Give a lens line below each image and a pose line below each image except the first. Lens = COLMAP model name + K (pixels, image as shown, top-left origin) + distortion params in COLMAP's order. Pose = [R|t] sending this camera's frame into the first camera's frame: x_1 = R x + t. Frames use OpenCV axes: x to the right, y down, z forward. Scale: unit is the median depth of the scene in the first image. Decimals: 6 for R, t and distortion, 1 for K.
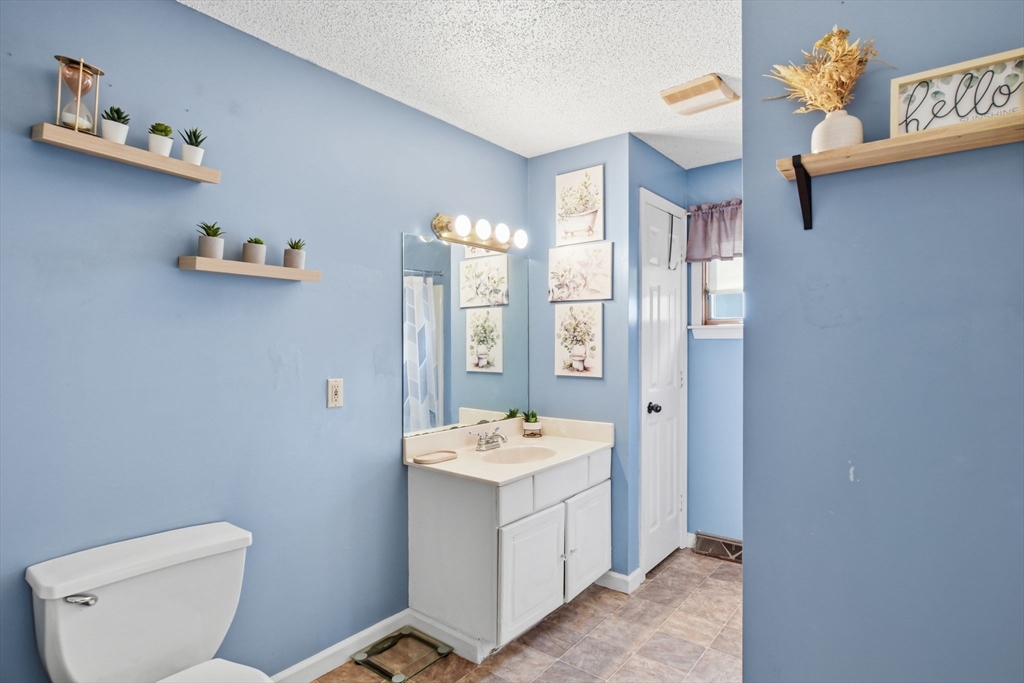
lens RADIAL K [[518.2, 0, 512.9], [0, 518.2, 327.9], [0, 0, 1]] dist [-0.002669, -0.000595]
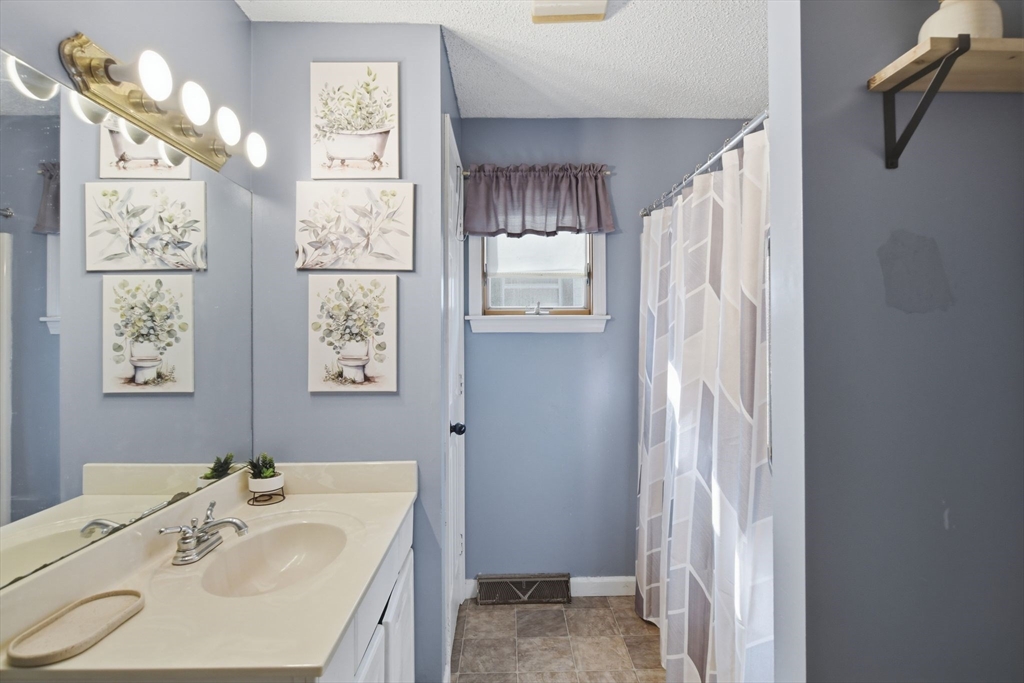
lens RADIAL K [[518.2, 0, 512.9], [0, 518.2, 327.9], [0, 0, 1]] dist [-0.002669, -0.000595]
pose [[0.770727, 0.008800, 0.637105, -0.119469], [-0.013914, 0.999899, 0.003021, 0.012114], [-0.637014, -0.011194, 0.770771, 0.387108]]
